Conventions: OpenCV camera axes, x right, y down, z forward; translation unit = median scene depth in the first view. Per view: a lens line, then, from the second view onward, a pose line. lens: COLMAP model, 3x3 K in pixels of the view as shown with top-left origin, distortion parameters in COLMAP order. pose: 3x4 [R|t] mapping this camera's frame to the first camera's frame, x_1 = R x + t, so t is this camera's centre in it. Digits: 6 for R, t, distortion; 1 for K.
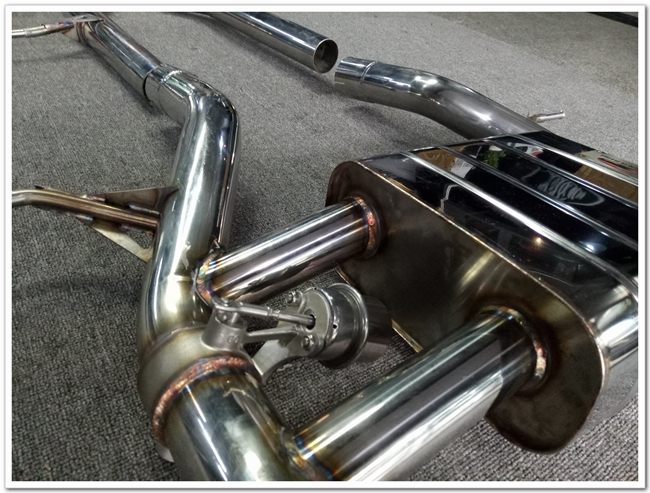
lens RADIAL K [[479.3, 0, 325.0], [0, 479.3, 246.5], [0, 0, 1]] dist [0.006535, 0.001668]
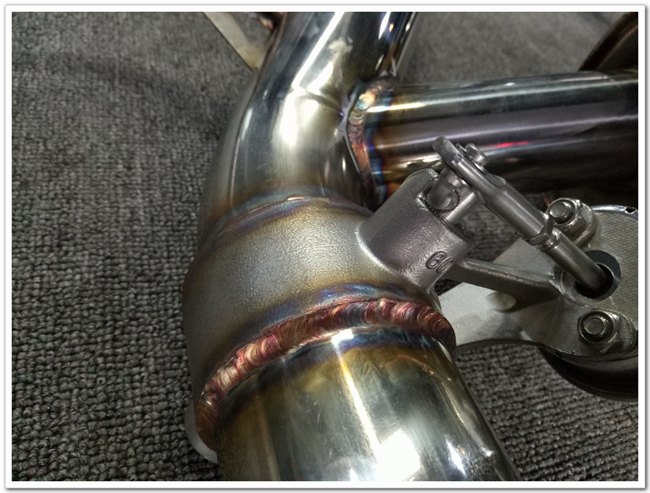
lens RADIAL K [[520.4, 0, 325.0], [0, 520.4, 246.5], [0, 0, 1]] dist [-0.005438, -0.005251]
pose [[0.941676, 0.324381, -0.089570, -0.195756], [-0.307043, 0.937136, 0.165832, 0.110804], [0.137732, -0.128658, 0.982078, 0.454262]]
